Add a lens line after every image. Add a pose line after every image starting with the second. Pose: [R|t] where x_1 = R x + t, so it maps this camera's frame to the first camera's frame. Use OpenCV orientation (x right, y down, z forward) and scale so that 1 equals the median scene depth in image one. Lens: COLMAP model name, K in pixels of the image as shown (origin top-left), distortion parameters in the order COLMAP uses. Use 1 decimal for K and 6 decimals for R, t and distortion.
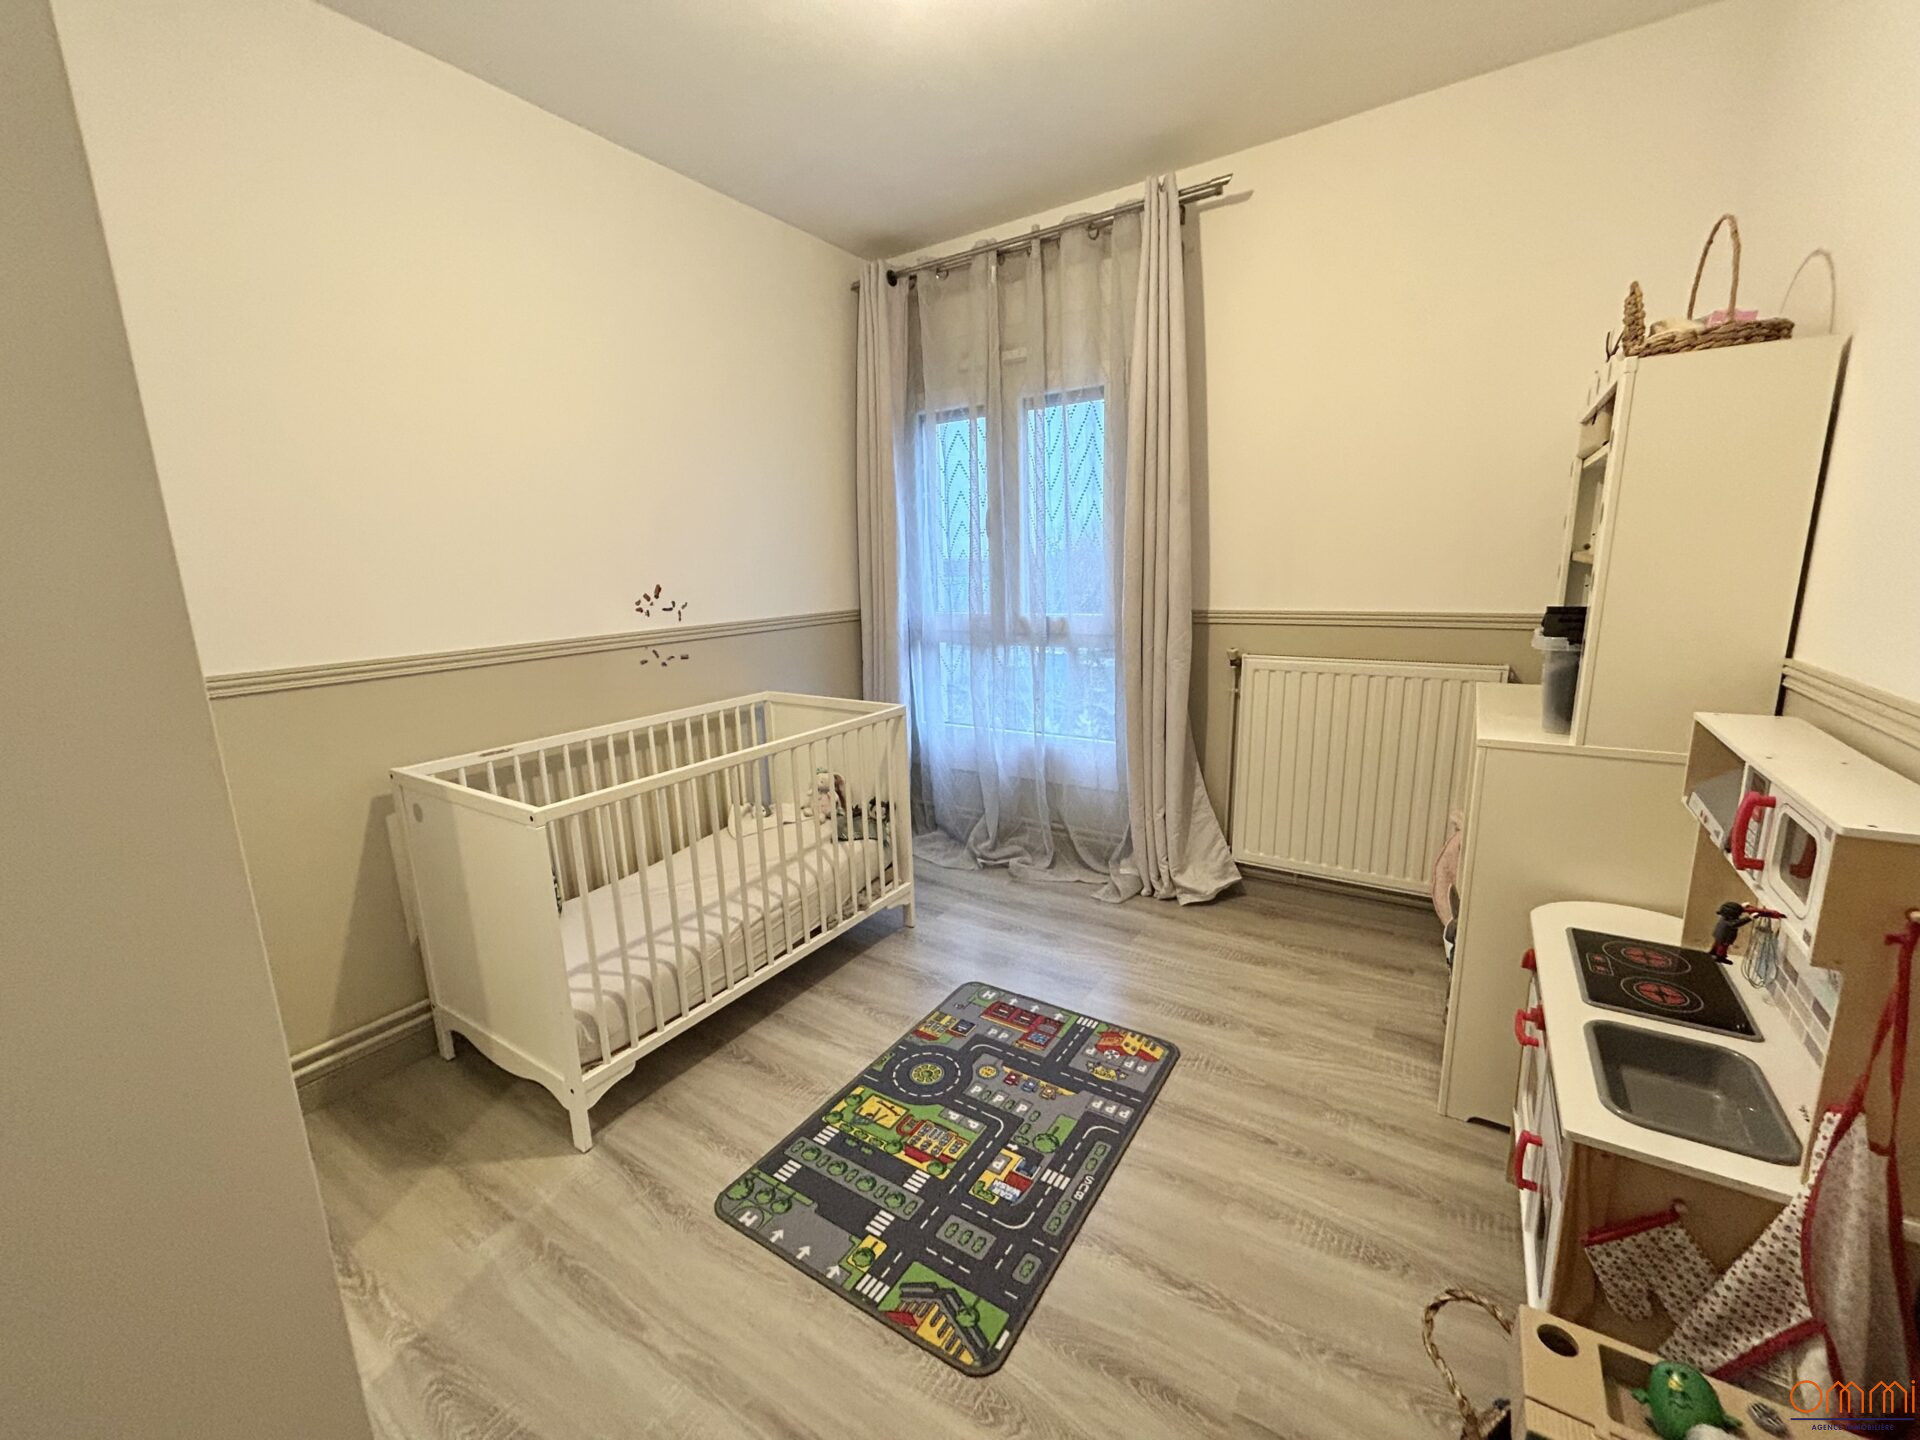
lens RADIAL K [[769.9, 0, 960.1], [0, 769.9, 718.9], [0, 0, 1]] dist [-0.002622, 0.002324]
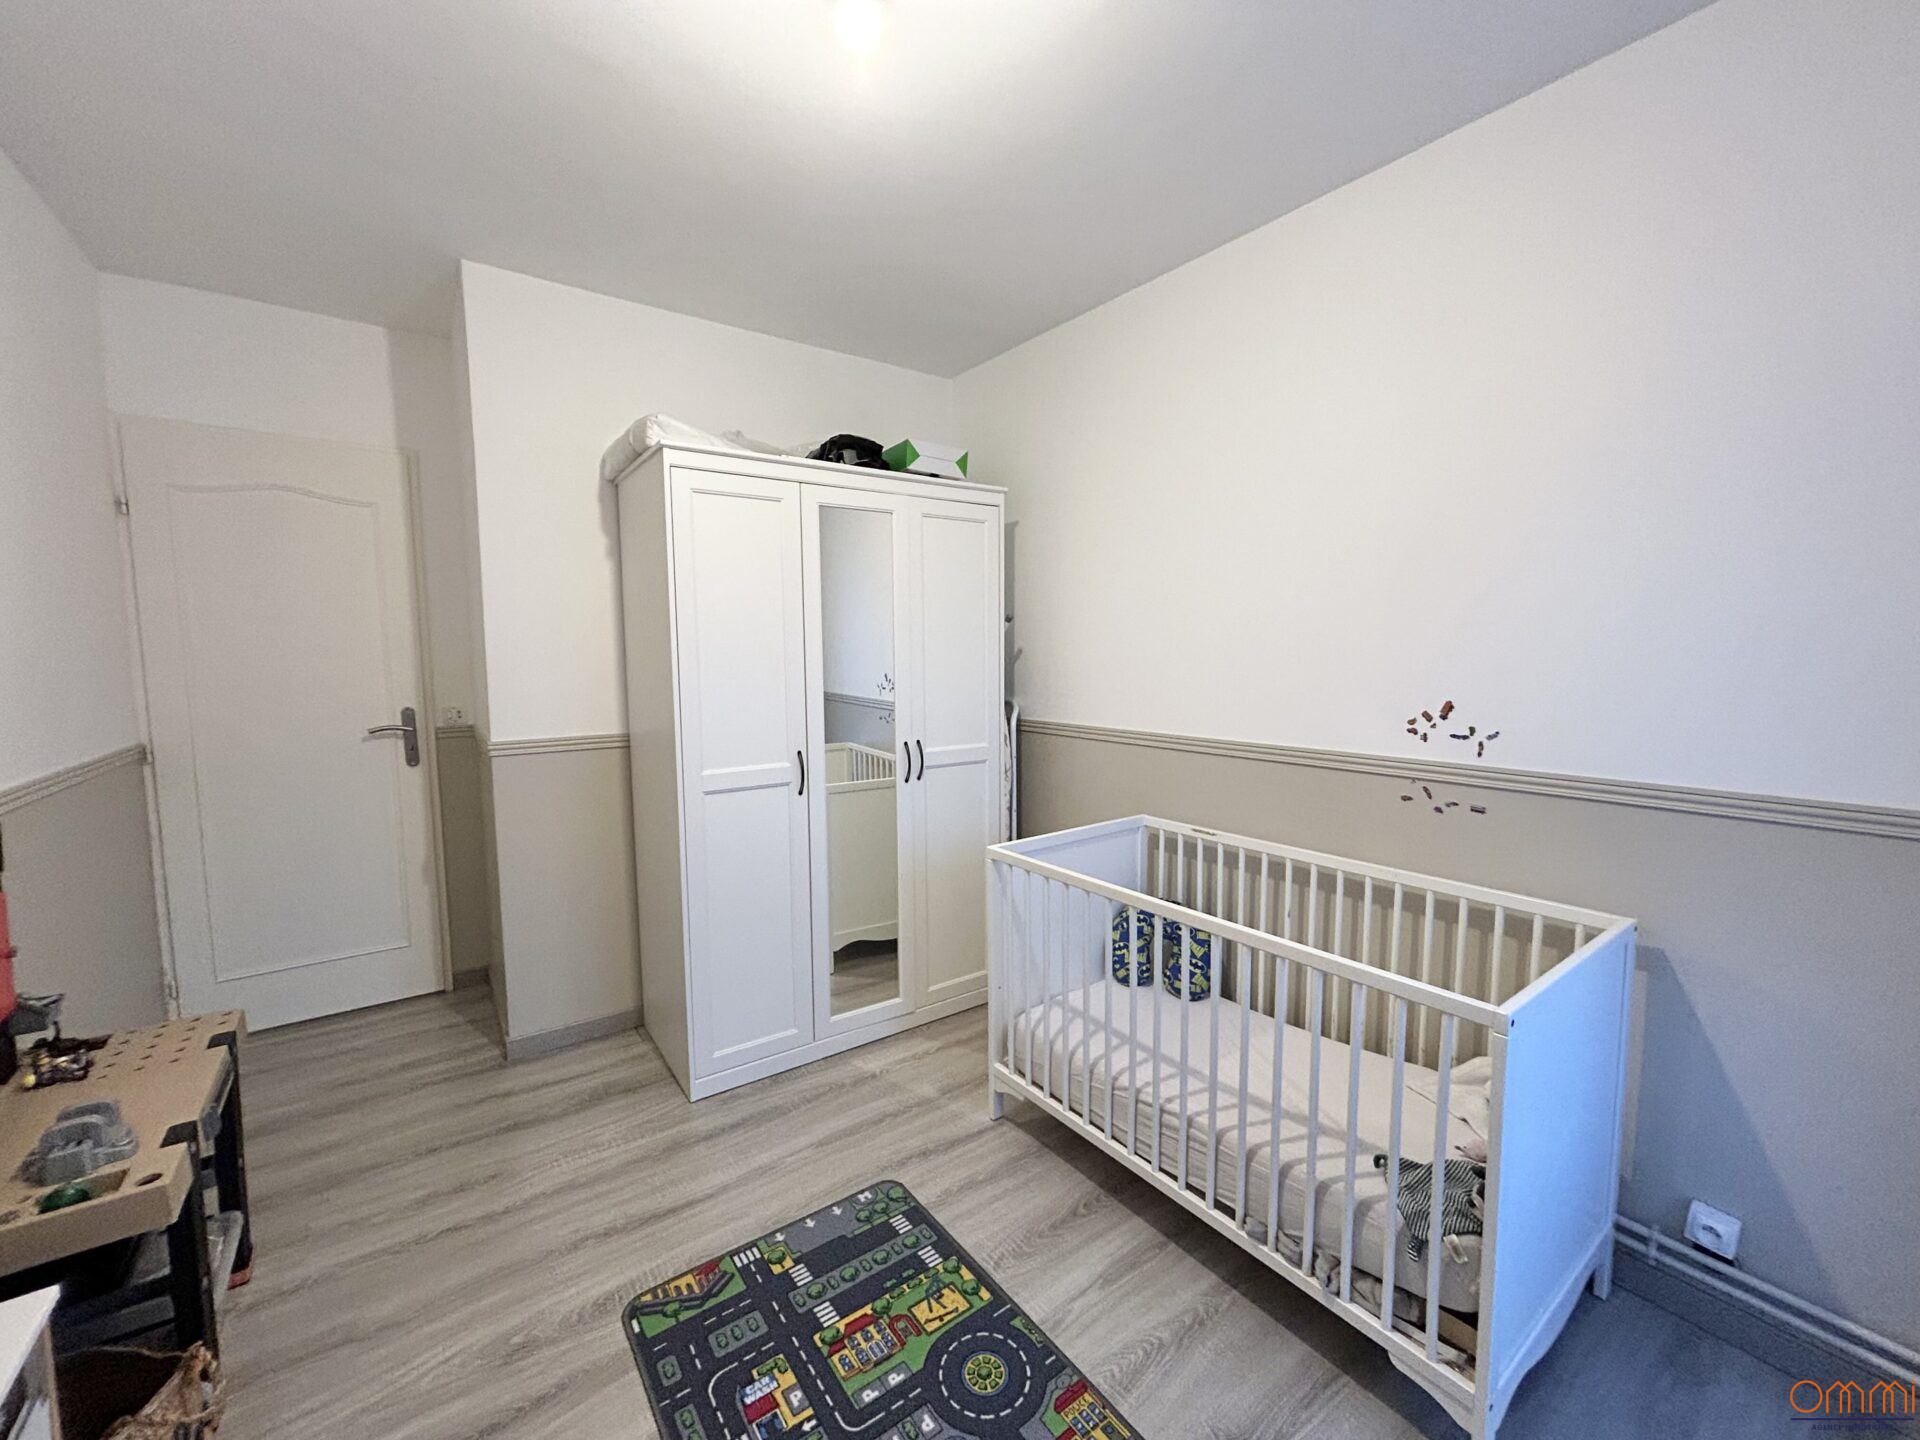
lens RADIAL K [[769.9, 0, 960.7], [0, 769.9, 722.1], [0, 0, 1]] dist [-0.002622, 0.002324]
pose [[-0.360994, 0.108985, -0.926178, 0.671107], [-0.172653, 0.968168, 0.181221, -0.314796], [0.916447, 0.225327, -0.330687, 1.252272]]
